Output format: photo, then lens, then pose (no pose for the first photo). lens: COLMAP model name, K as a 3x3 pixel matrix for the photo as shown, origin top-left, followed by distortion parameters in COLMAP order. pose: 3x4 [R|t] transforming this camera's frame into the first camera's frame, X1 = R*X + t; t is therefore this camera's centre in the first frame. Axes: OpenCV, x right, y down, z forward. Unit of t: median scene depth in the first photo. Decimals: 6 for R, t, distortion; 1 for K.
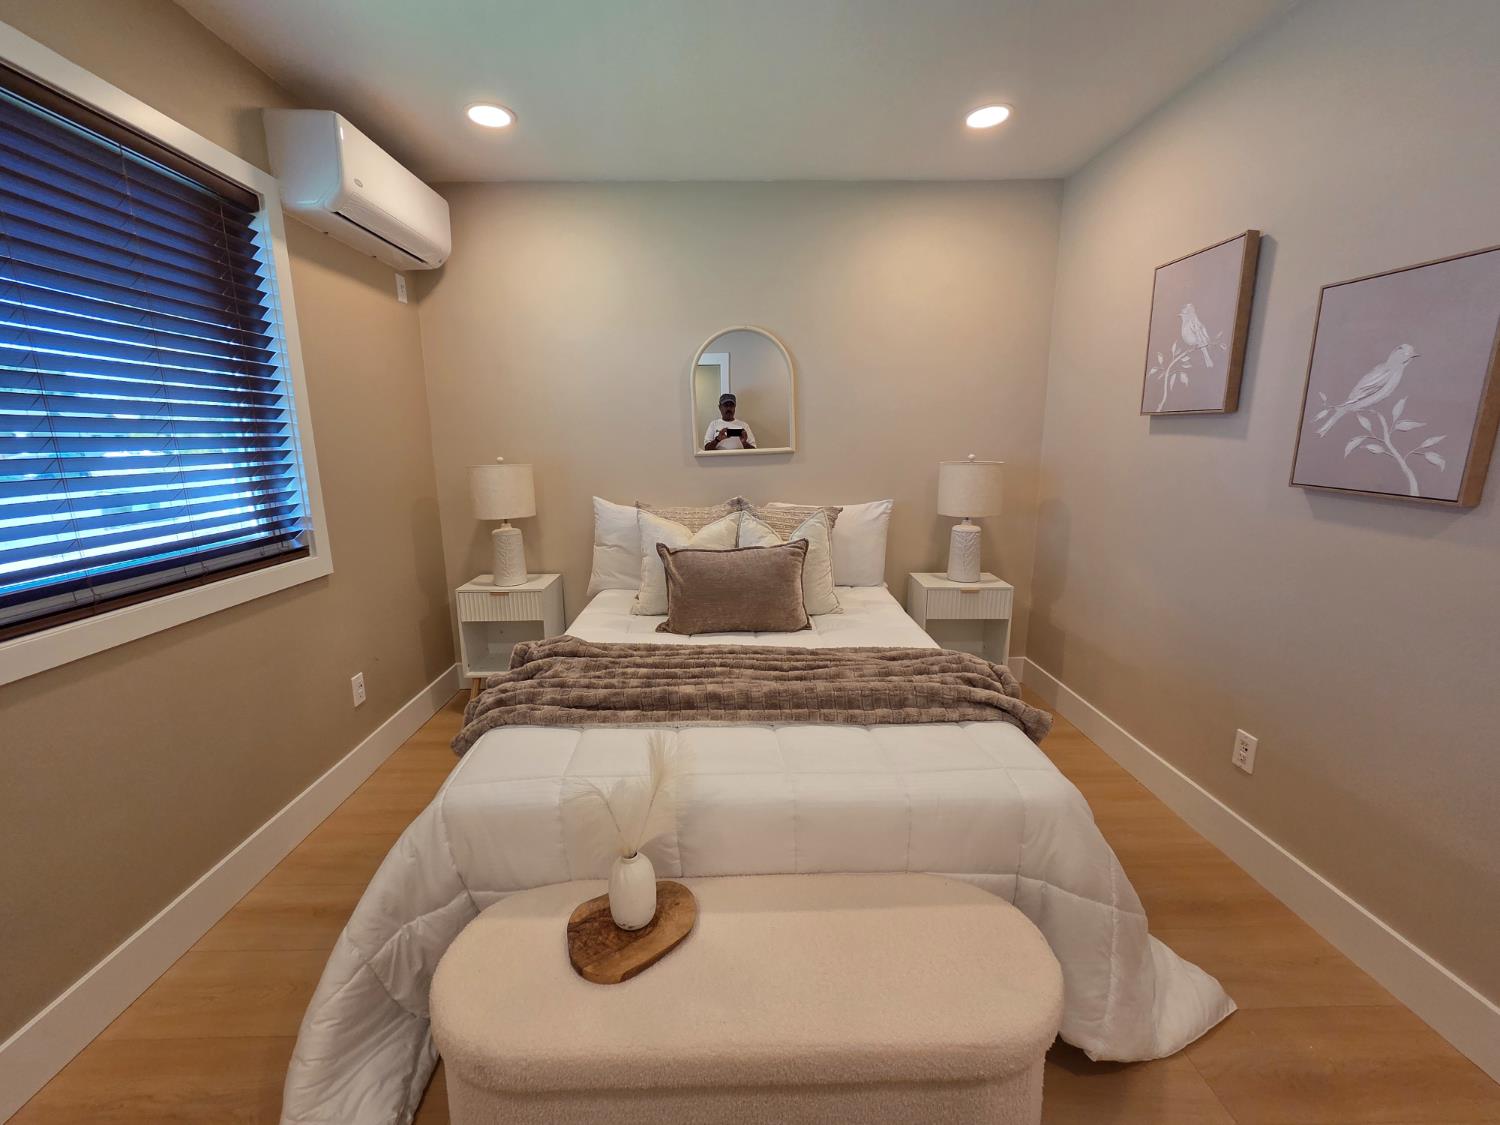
lens RADIAL K [[617.7, 0, 742.9], [0, 617.7, 559.5], [0, 0, 1]] dist [-0.001153, -0.000382]
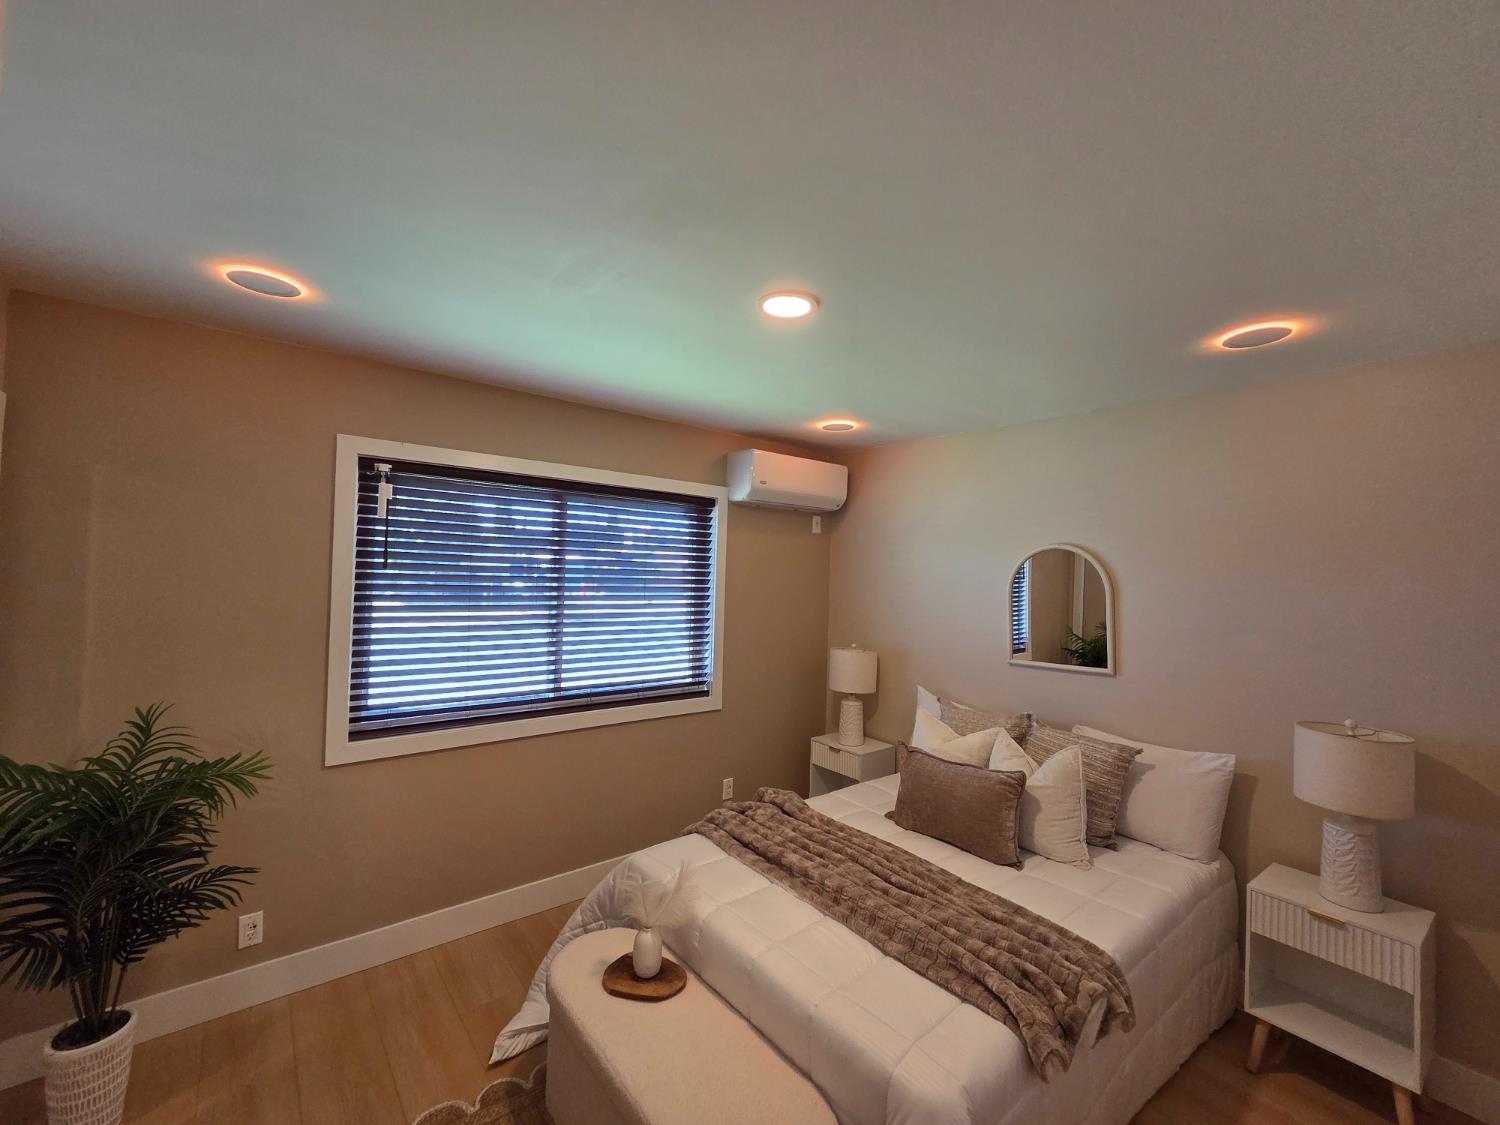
lens RADIAL K [[617.7, 0, 742.9], [0, 617.7, 559.5], [0, 0, 1]] dist [-0.001153, -0.000382]
pose [[0.613646, 0.012227, -0.789486, 0.690127], [-0.191035, 0.972473, -0.133425, -0.166964], [0.766123, 0.232695, 0.599090, -0.013168]]
